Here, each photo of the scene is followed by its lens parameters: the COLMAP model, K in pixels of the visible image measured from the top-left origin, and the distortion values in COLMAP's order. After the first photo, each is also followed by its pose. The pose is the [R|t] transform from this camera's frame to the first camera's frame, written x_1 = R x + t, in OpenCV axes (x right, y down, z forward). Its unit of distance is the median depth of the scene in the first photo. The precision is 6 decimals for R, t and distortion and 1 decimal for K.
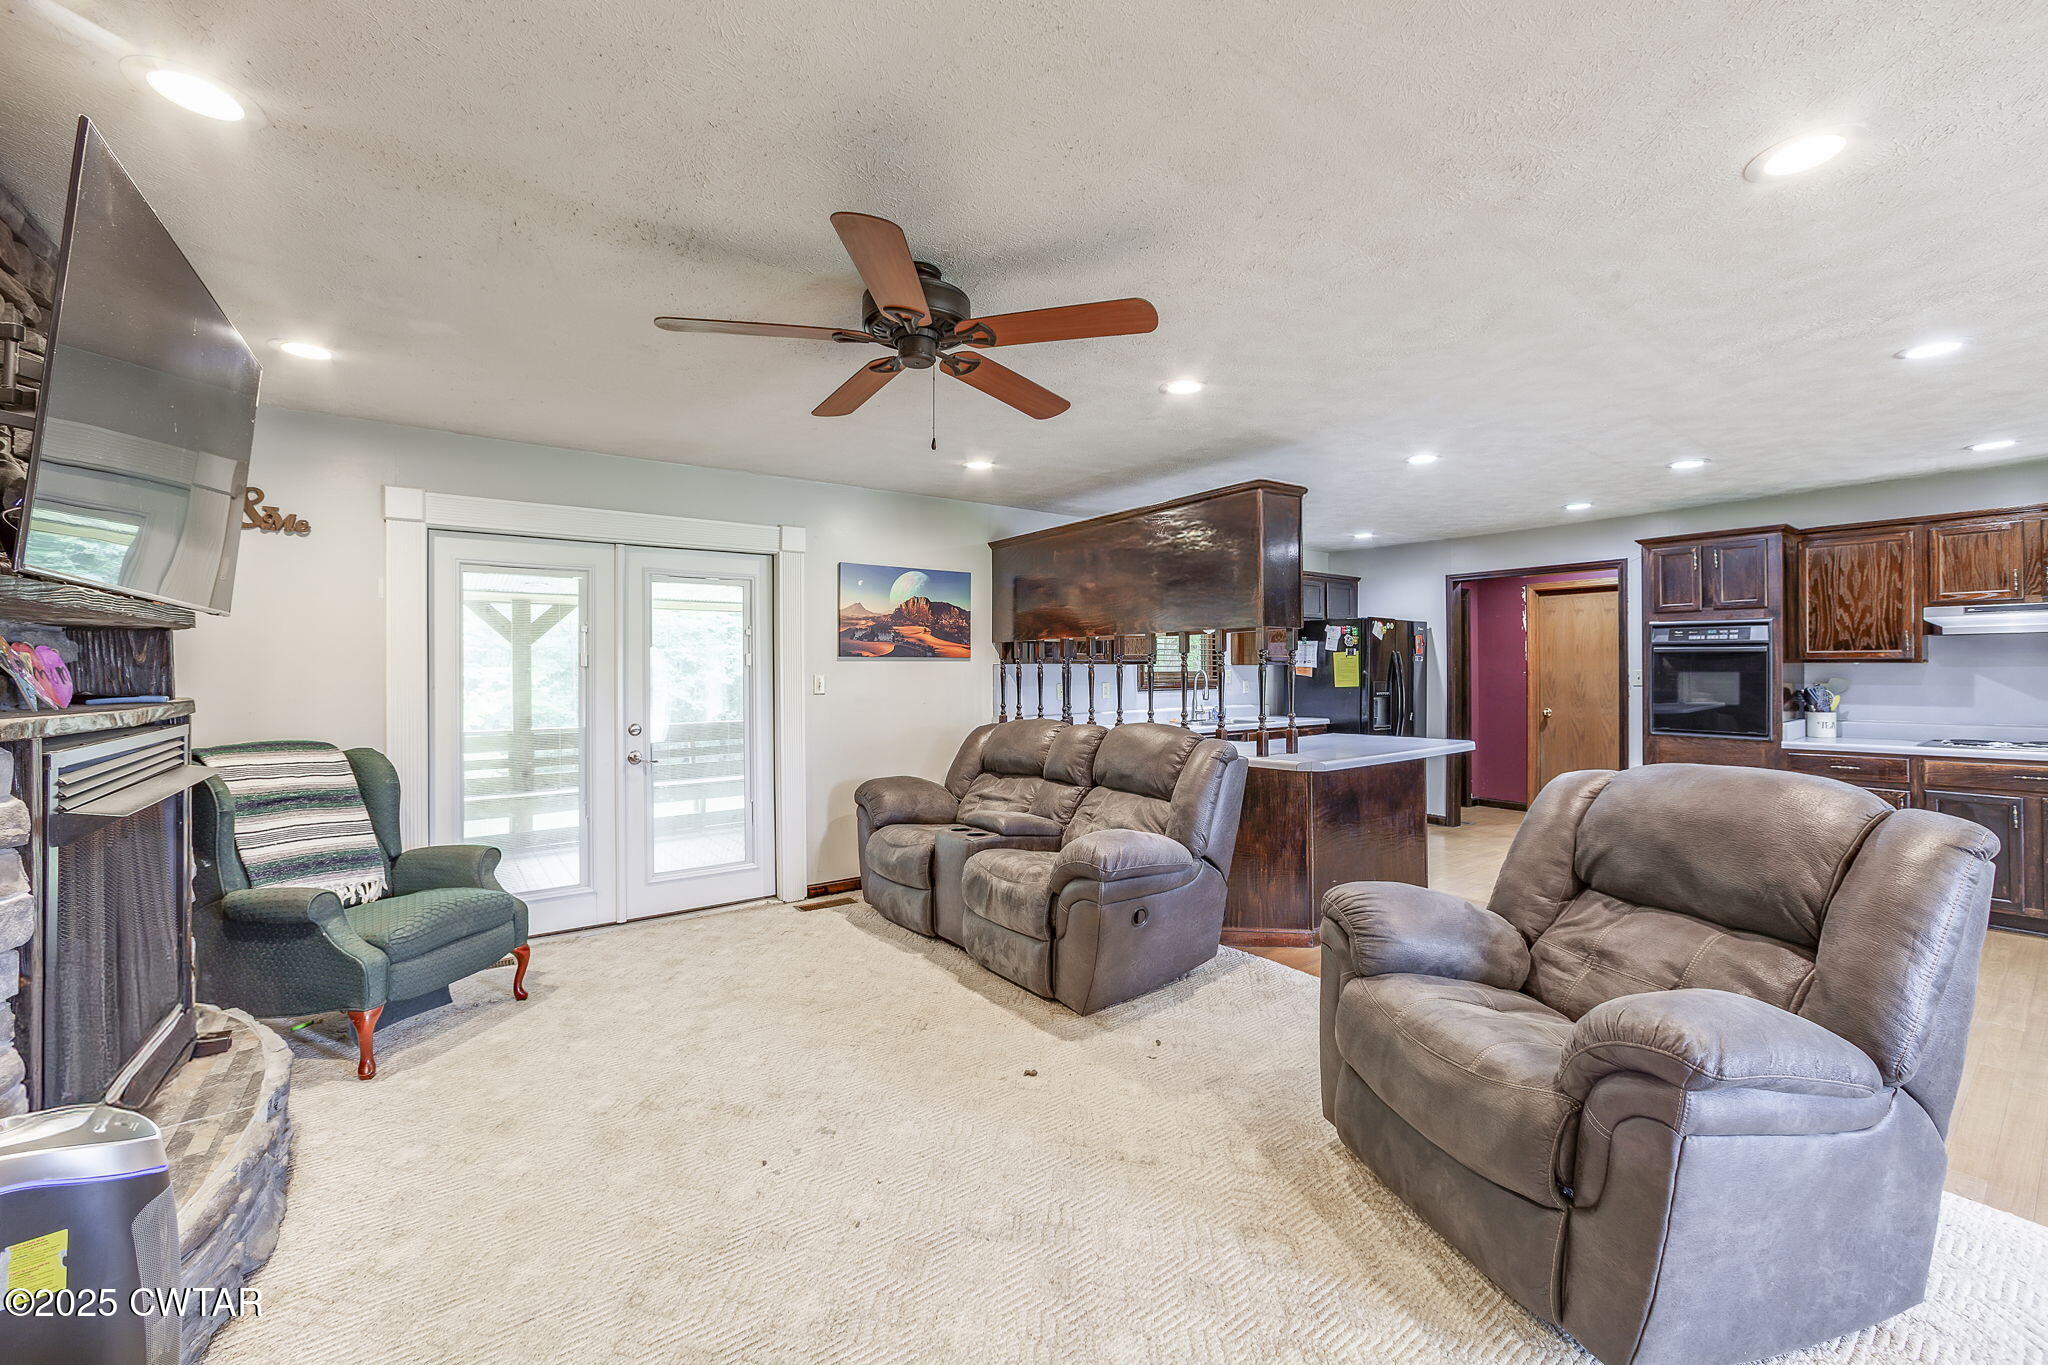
lens RADIAL K [[823.1, 0, 1035.3], [0, 823.1, 672.4], [0, 0, 1]] dist [-0.010825, 0.003292]
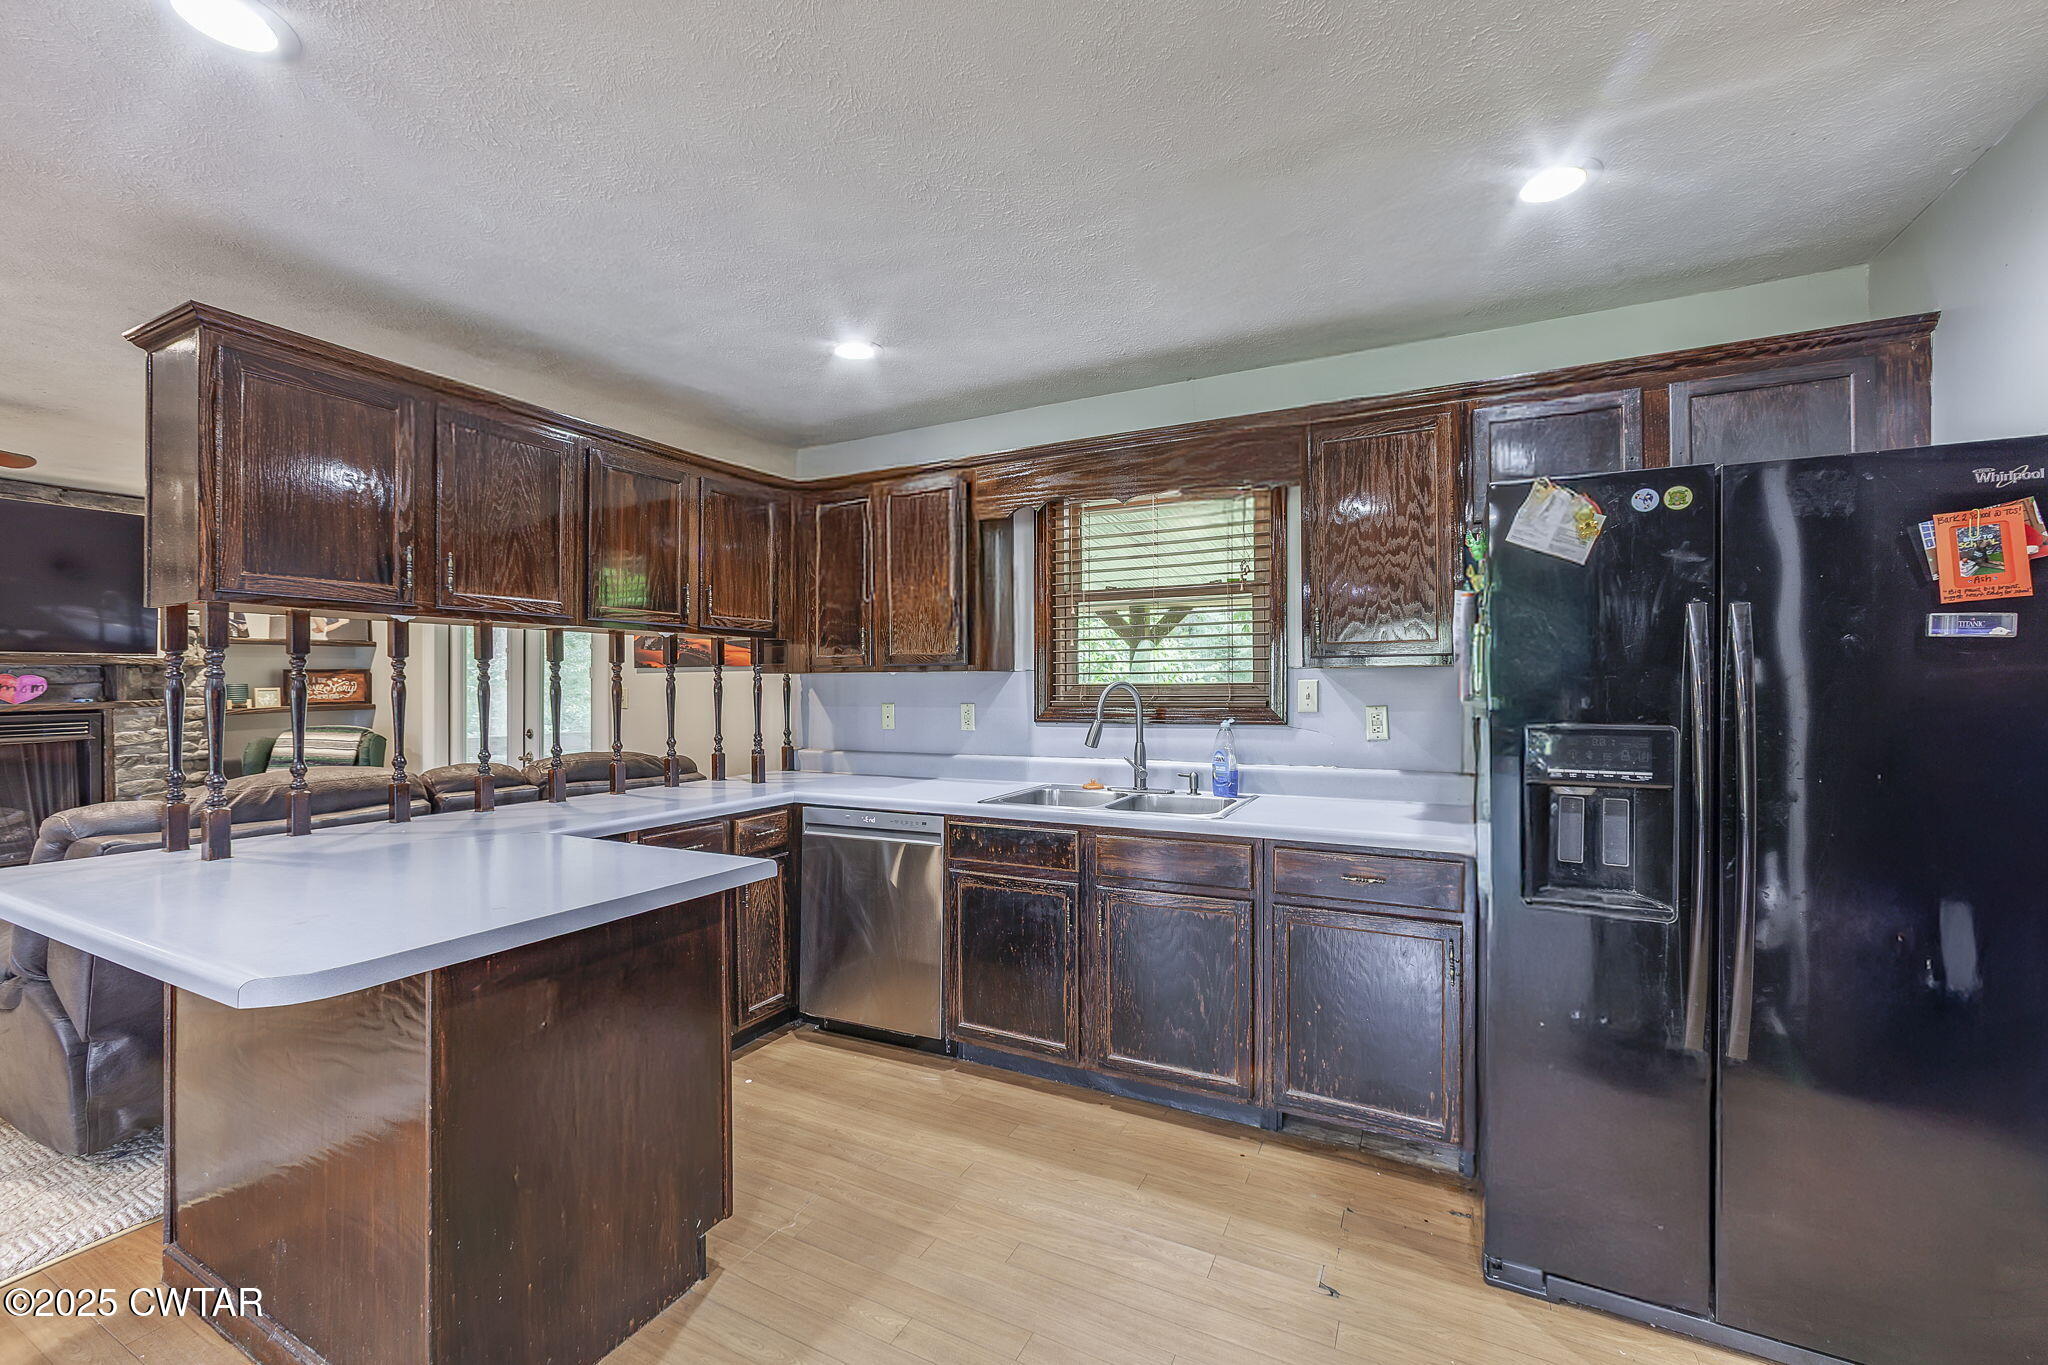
lens RADIAL K [[823.1, 0, 1031.5], [0, 823.1, 690.6], [0, 0, 1]] dist [-0.010825, 0.003292]
pose [[0.438559, 0.011952, -0.898623, 0.802700], [0.003777, 0.999878, 0.015142, -0.006481], [0.898694, -0.010035, 0.438461, 1.027914]]
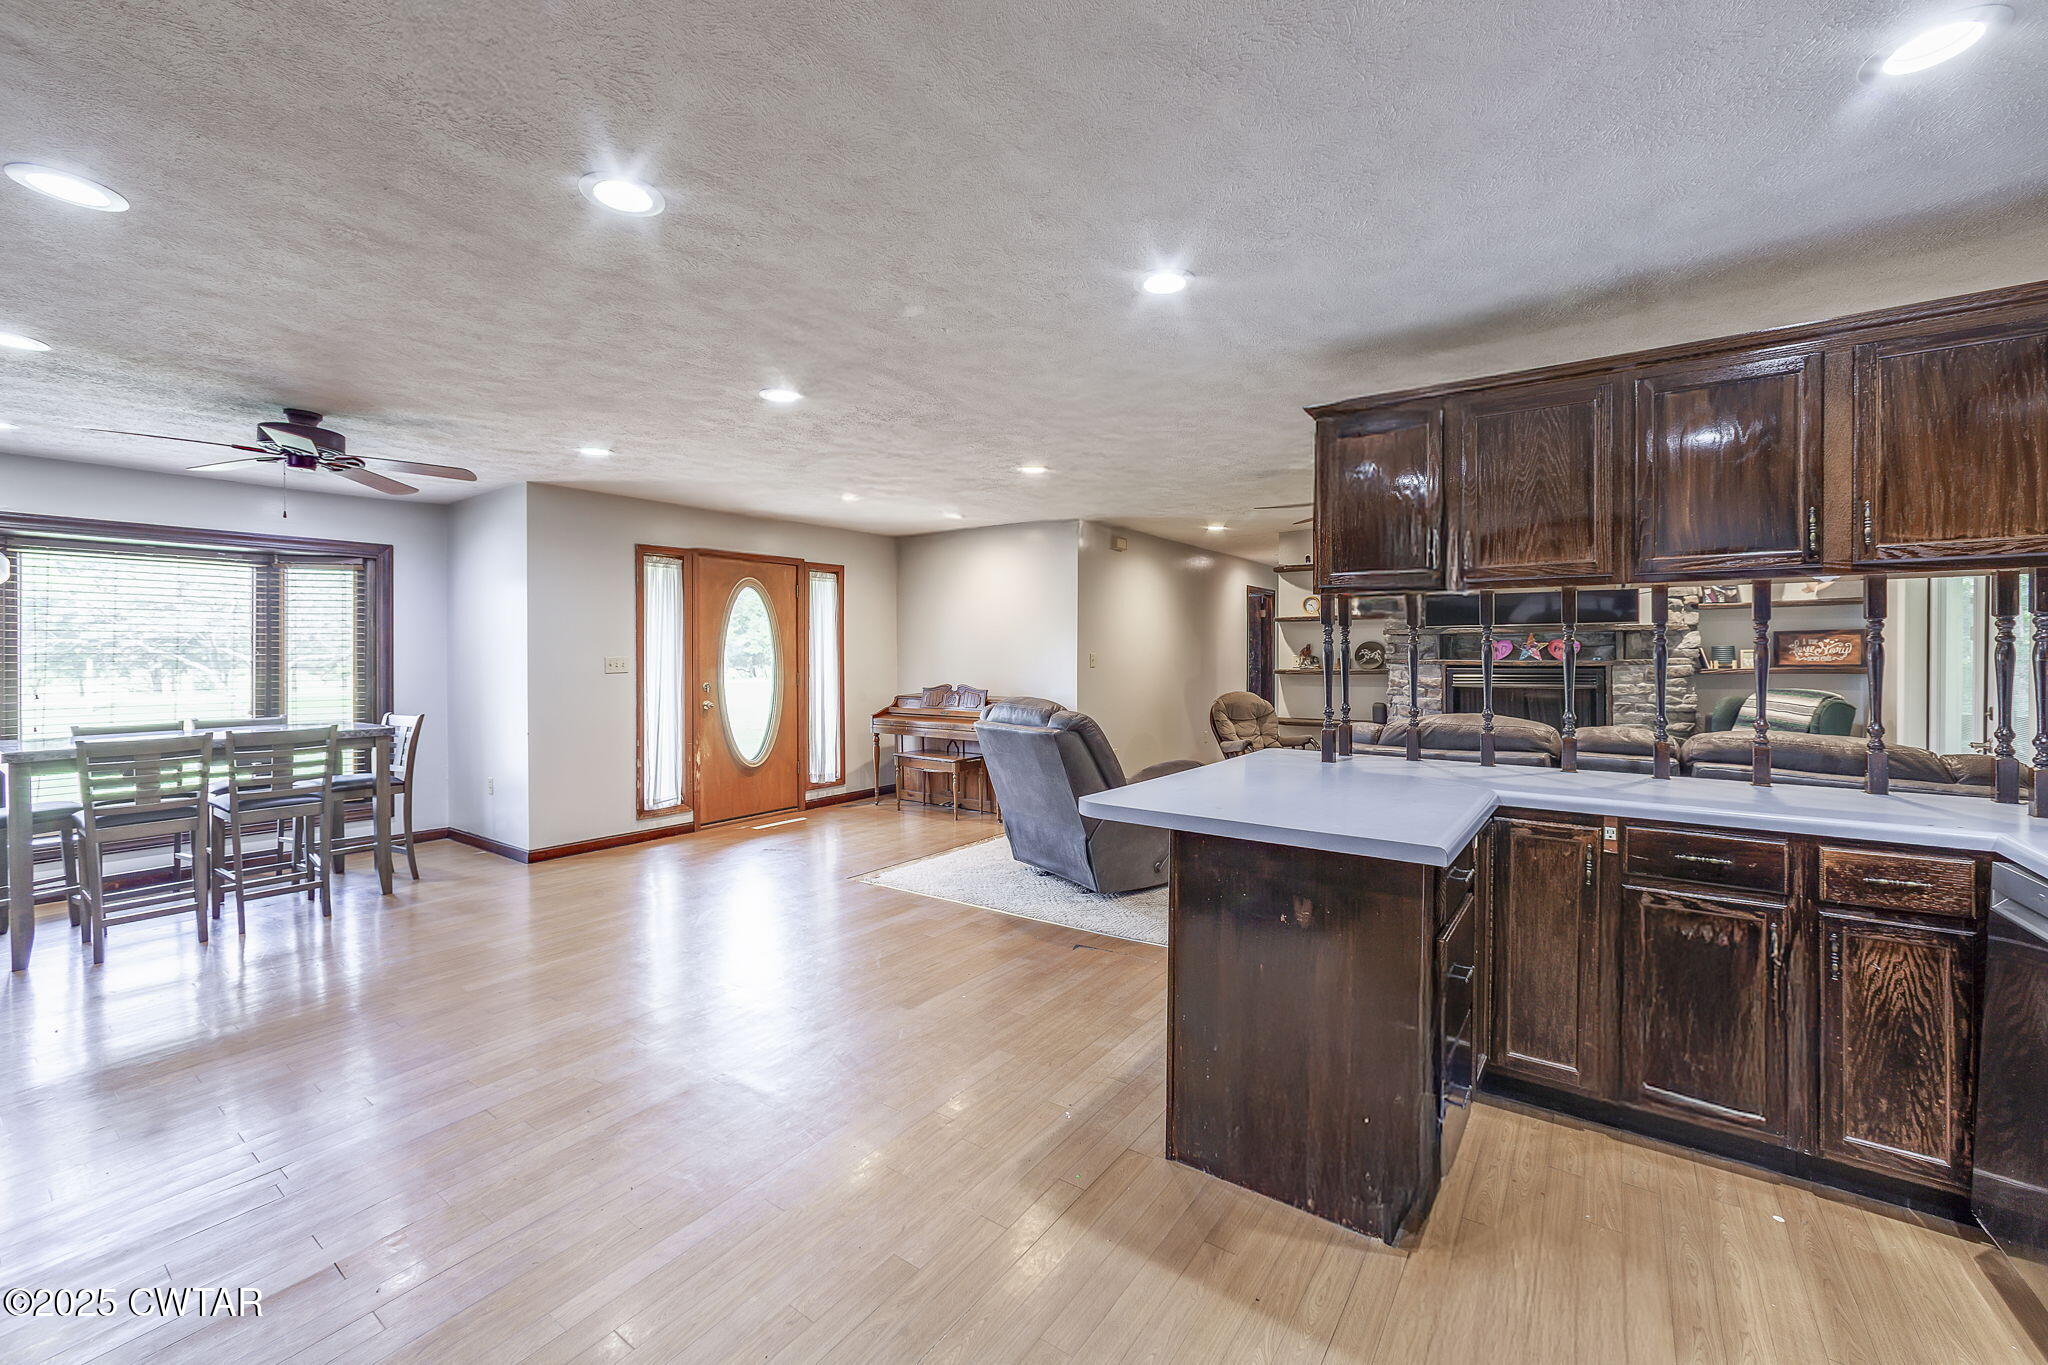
lens RADIAL K [[823.1, 0, 1045.9], [0, 823.1, 654.5], [0, 0, 1]] dist [-0.010825, 0.003292]
pose [[-0.949688, 0.008722, -0.313076, 0.661192], [0.007630, 0.999960, 0.004713, -0.003645], [0.313105, 0.002087, -0.949716, 1.371095]]
